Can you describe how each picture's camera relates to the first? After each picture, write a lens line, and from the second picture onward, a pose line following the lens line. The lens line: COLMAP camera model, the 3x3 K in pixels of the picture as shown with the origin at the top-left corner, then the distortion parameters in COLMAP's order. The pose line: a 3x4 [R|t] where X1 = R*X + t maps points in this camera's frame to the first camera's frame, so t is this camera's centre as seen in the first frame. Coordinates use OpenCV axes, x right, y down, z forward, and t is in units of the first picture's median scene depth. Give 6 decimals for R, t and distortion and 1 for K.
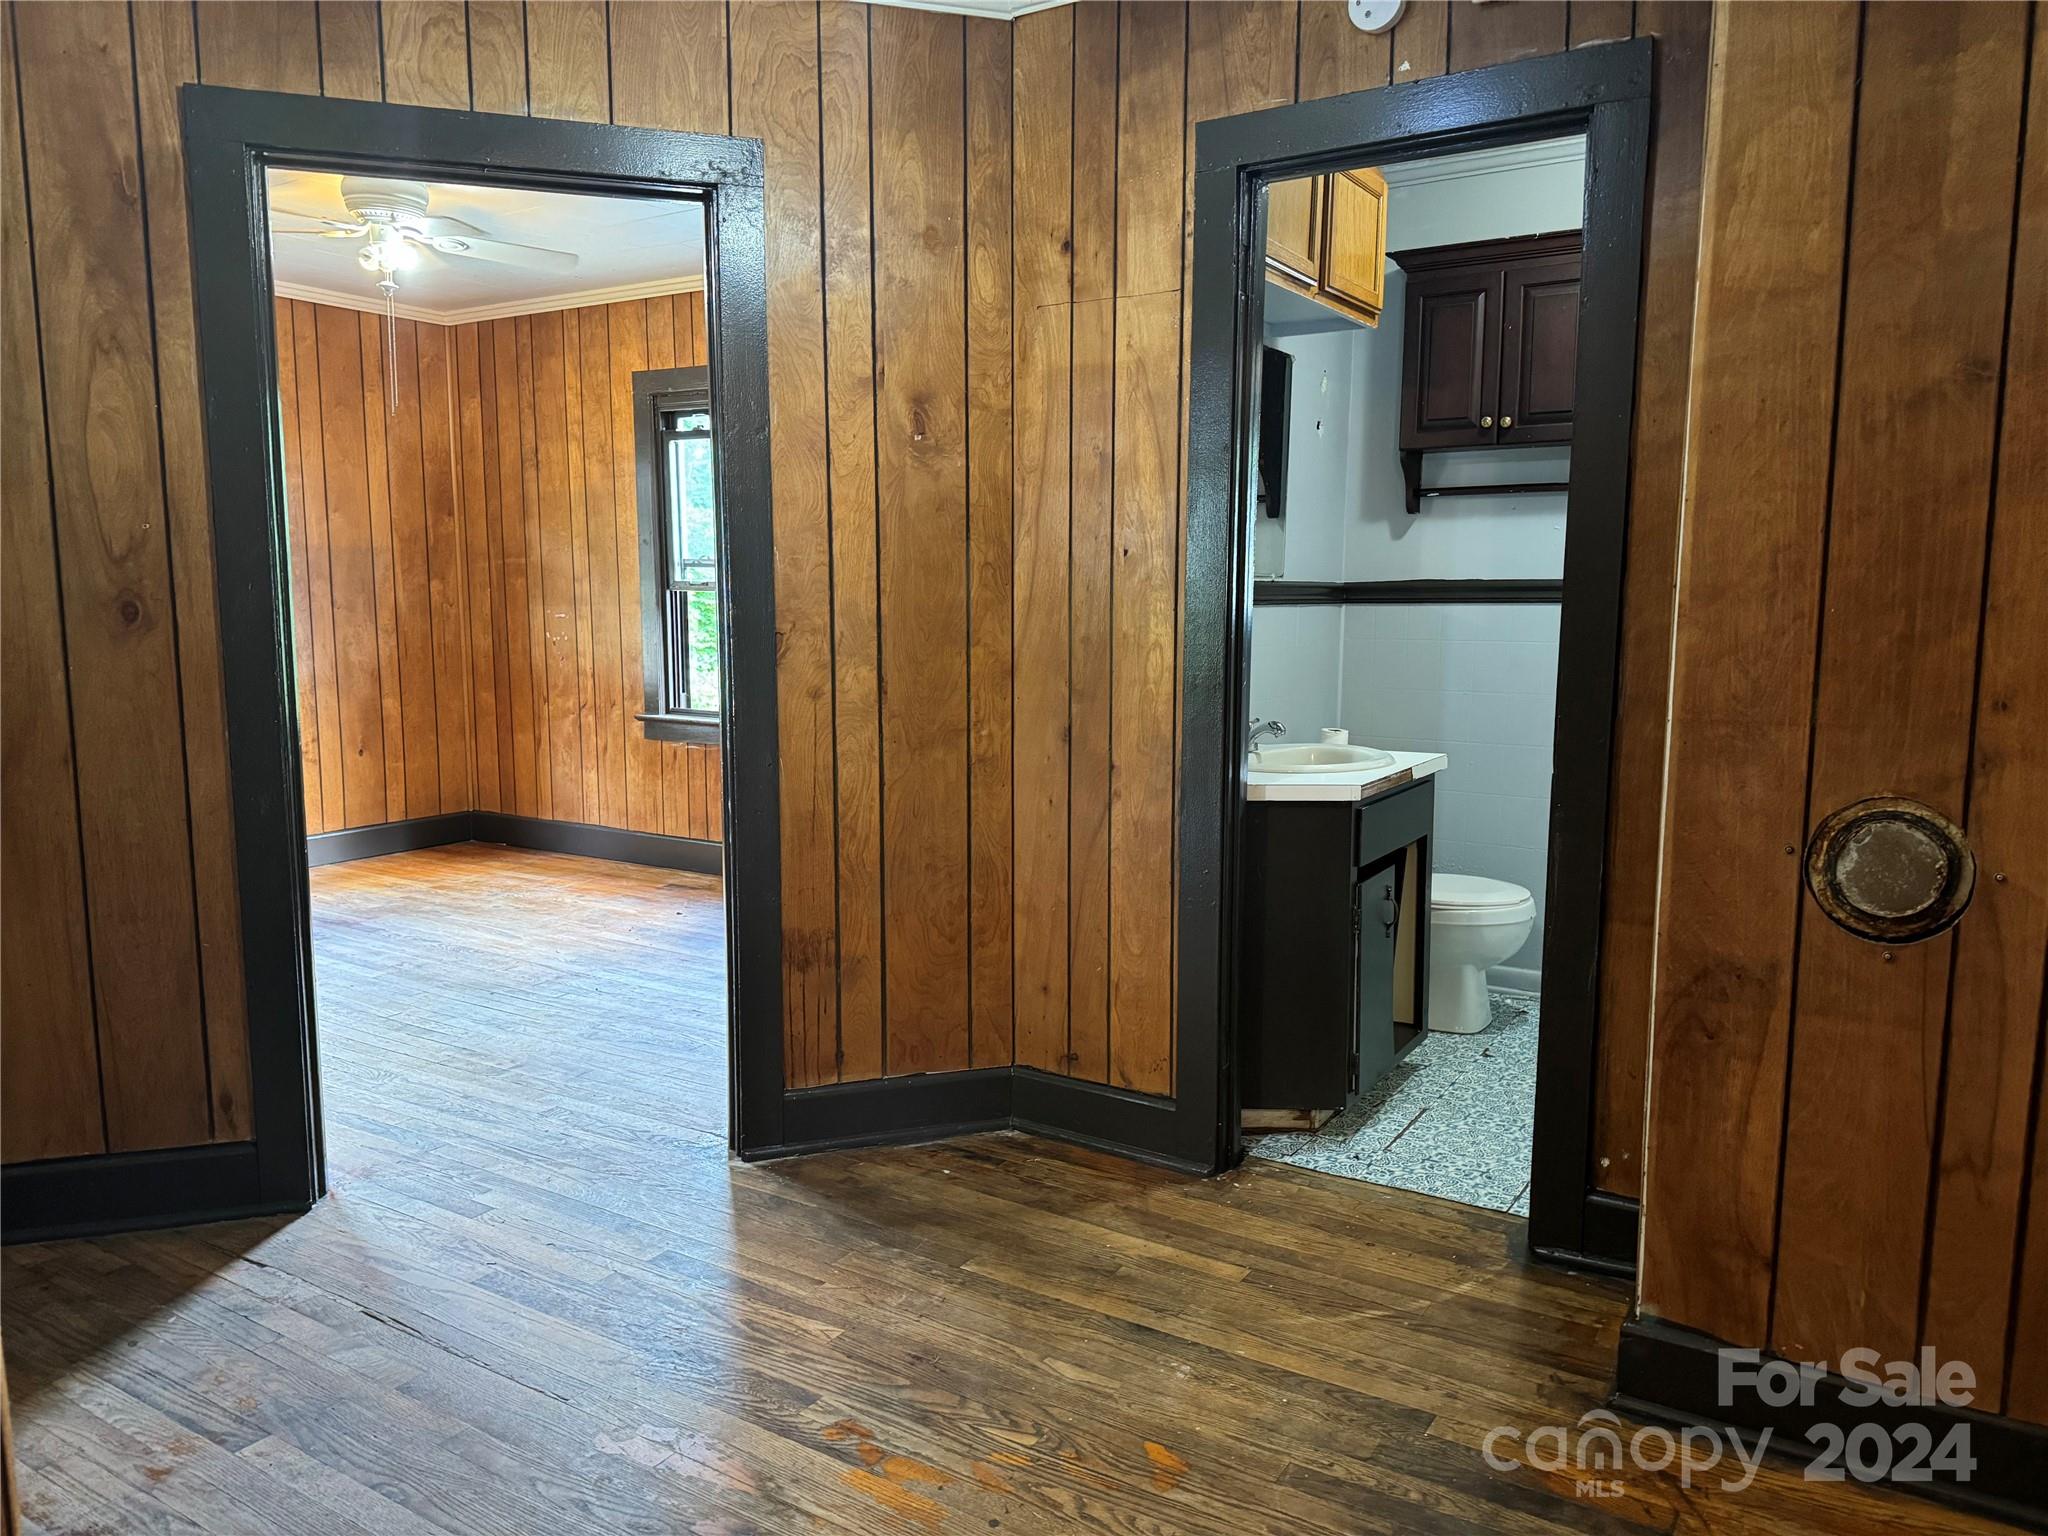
lens RADIAL K [[1444.9, 0, 1042.3], [0, 1444.9, 805.7], [0, 0, 1]] dist [0.076422, -0.099948]
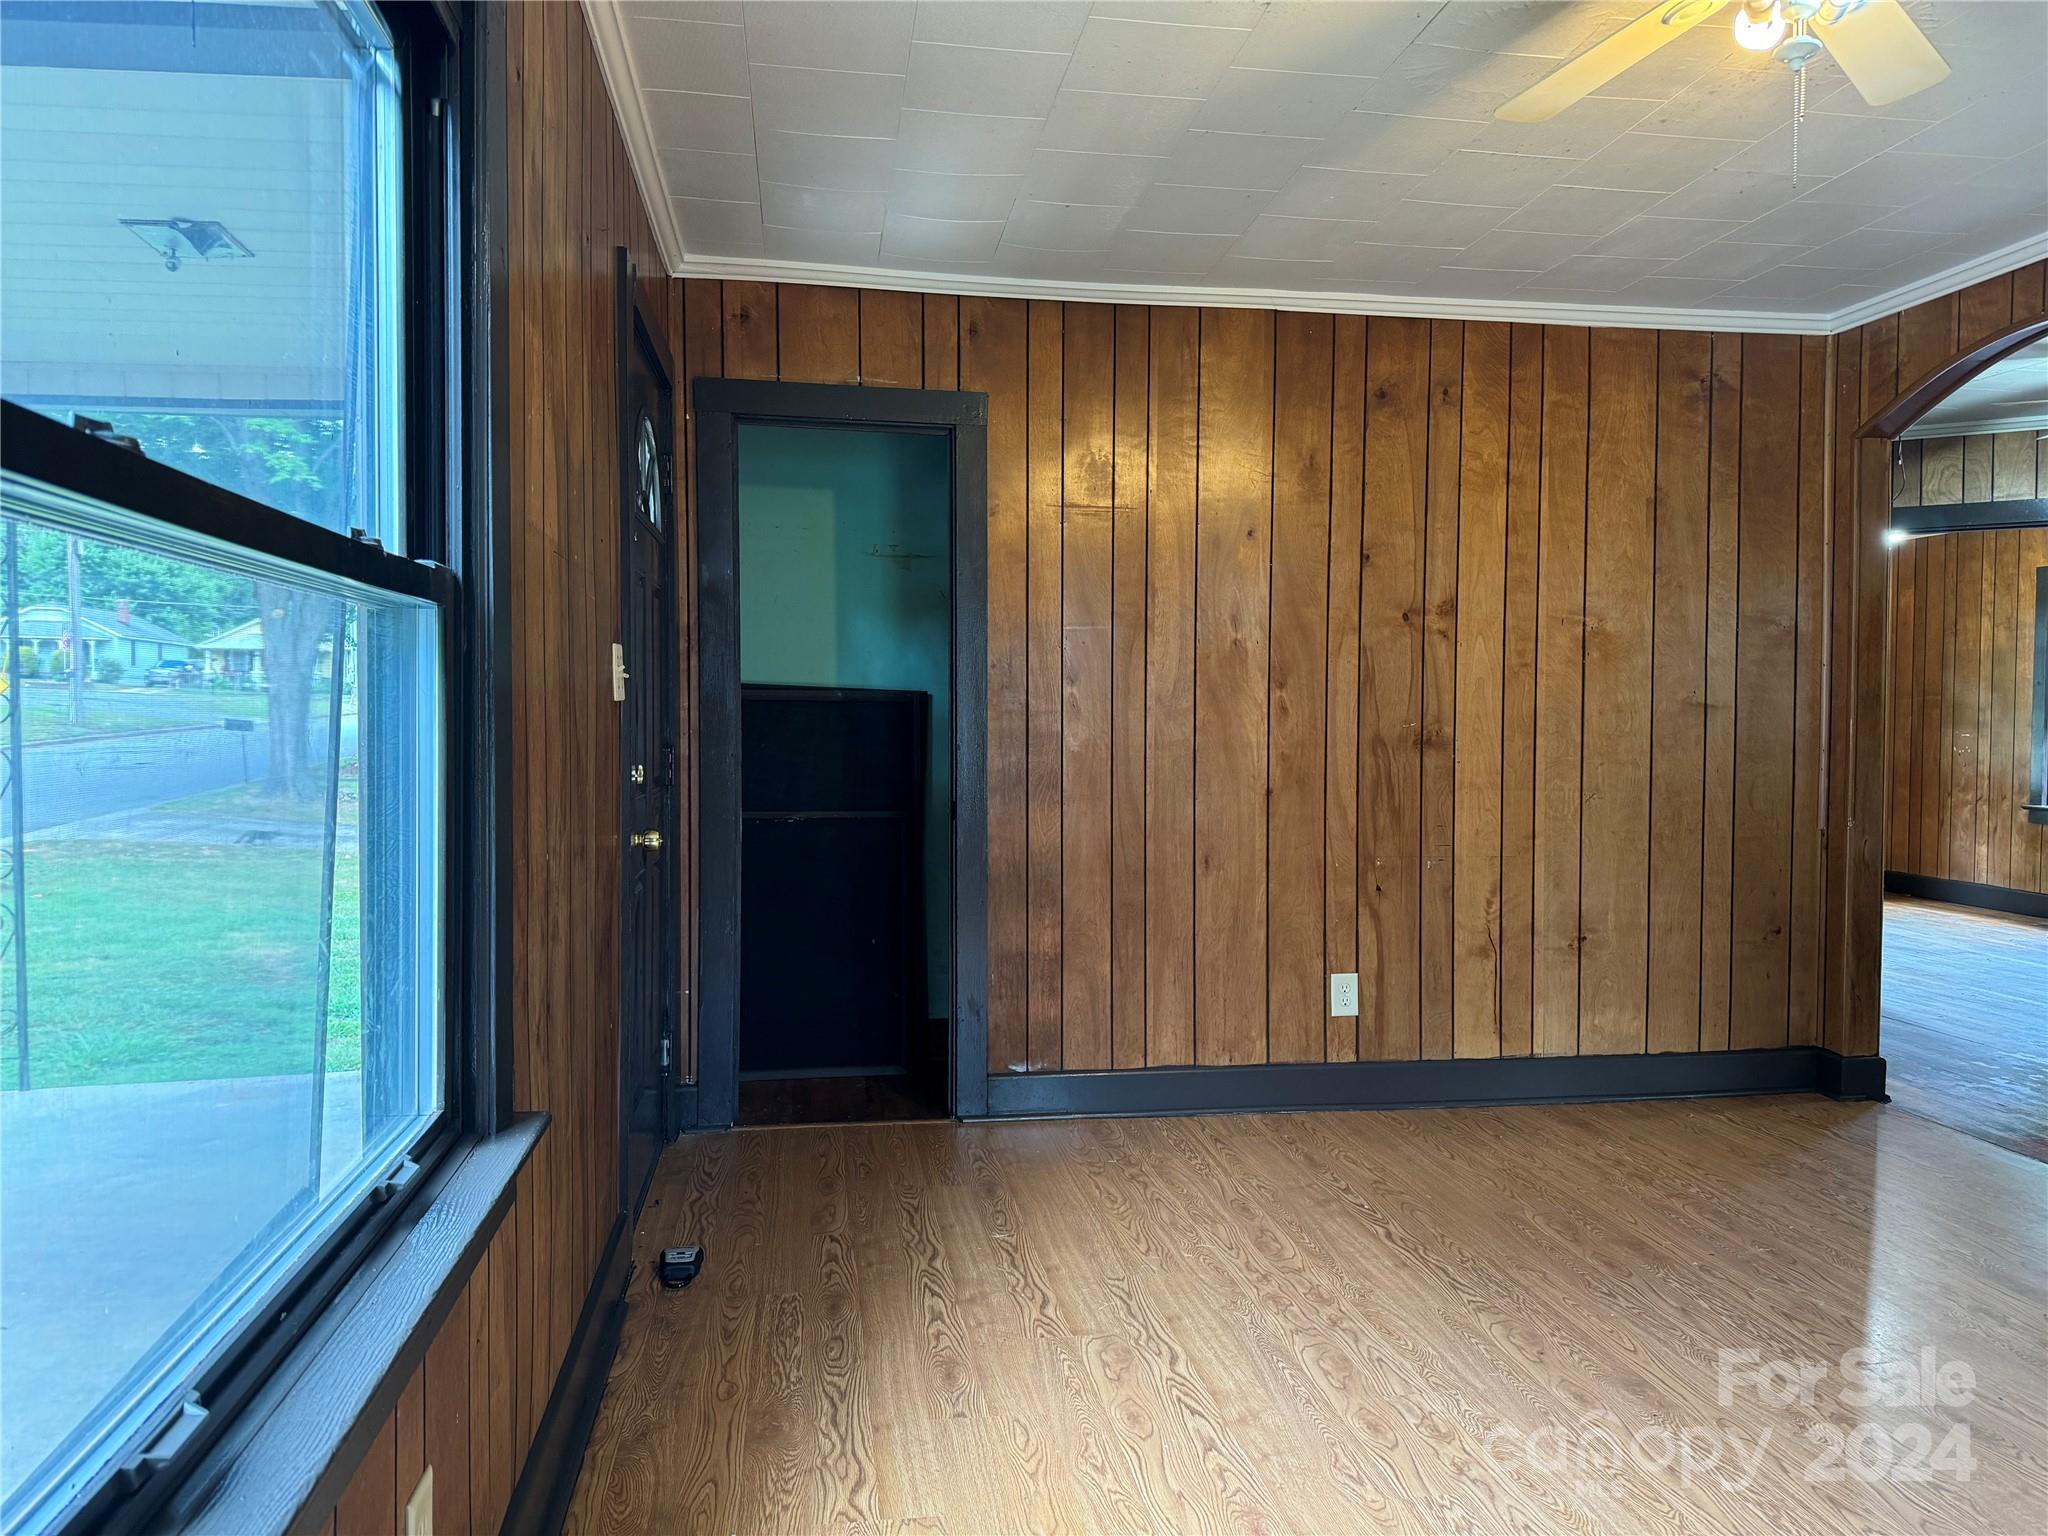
lens RADIAL K [[1444.9, 0, 1010.9], [0, 1444.9, 763.5], [0, 0, 1]] dist [0.076422, -0.099948]
pose [[0.643575, 0.020915, -0.765097, 0.165817], [-0.111314, 0.991556, -0.066528, 0.096360], [0.757245, 0.127982, 0.640469, -0.623549]]
